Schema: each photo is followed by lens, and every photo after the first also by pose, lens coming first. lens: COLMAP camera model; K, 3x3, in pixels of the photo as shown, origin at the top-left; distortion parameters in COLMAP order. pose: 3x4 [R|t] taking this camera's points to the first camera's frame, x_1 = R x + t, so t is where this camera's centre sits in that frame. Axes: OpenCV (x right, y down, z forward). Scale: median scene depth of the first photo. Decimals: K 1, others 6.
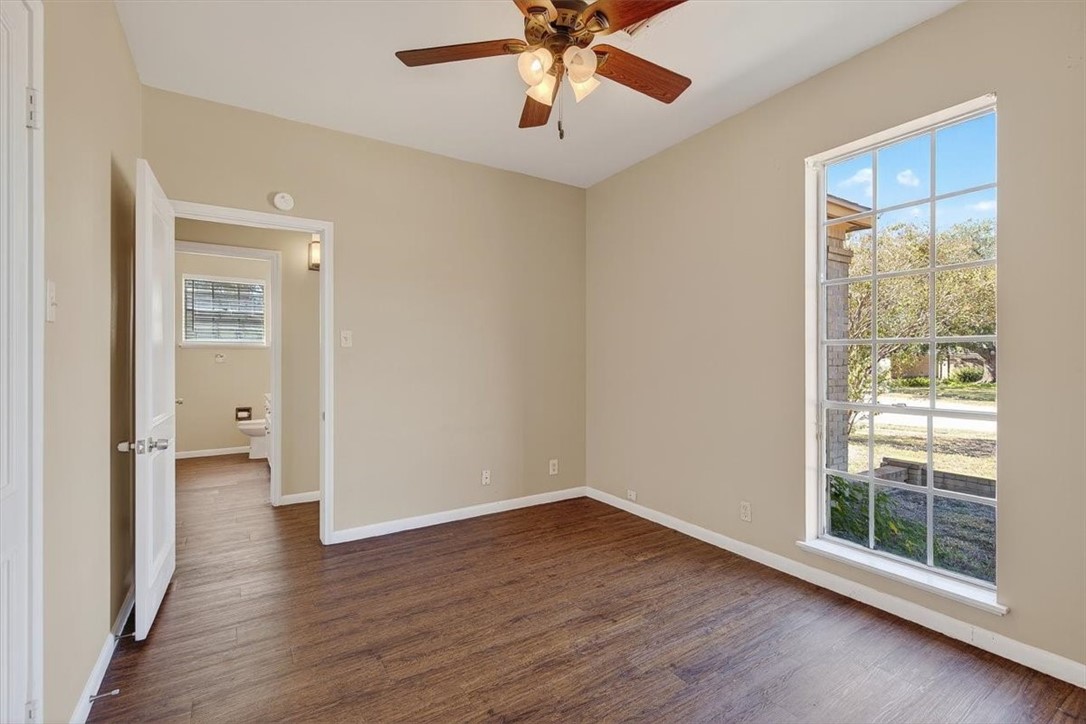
lens RADIAL K [[492.9, 0, 537.5], [0, 492.9, 361.3], [0, 0, 1]] dist [0.001877, -0.000626]
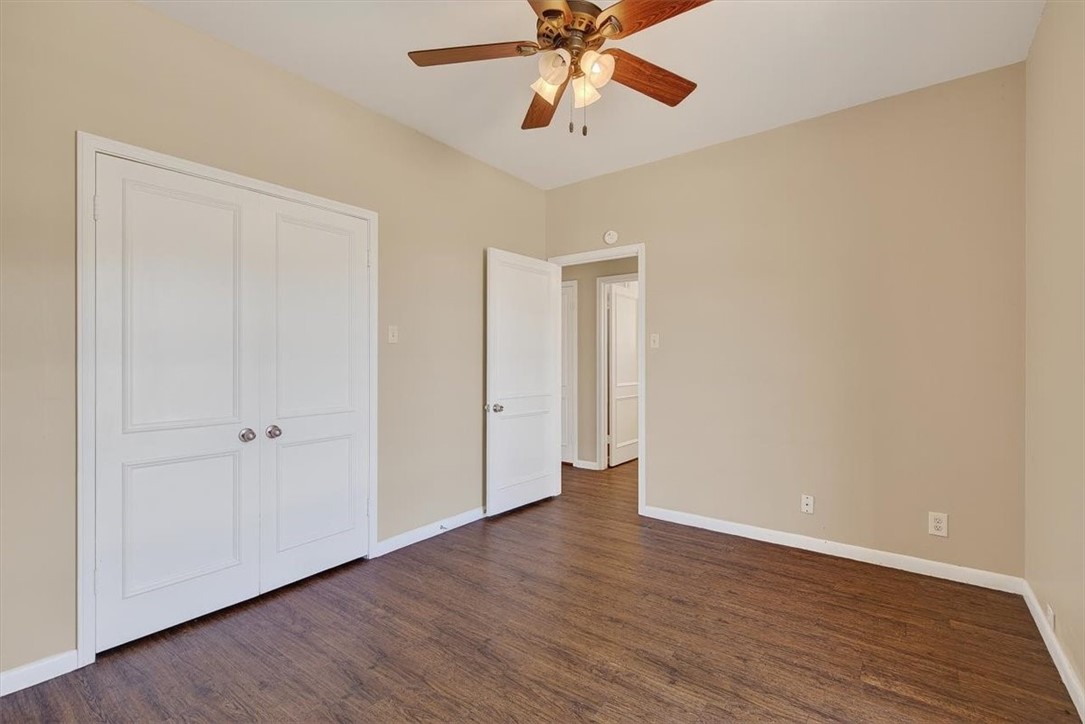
lens RADIAL K [[492.4, 0, 537.0], [0, 492.4, 361.3], [0, 0, 1]] dist [0.001877, -0.000626]
pose [[0.340122, 0.003709, -0.940374, 0.633517], [-0.009339, 0.999956, 0.000566, 0.011108], [0.940335, 0.008590, 0.340142, 0.402618]]
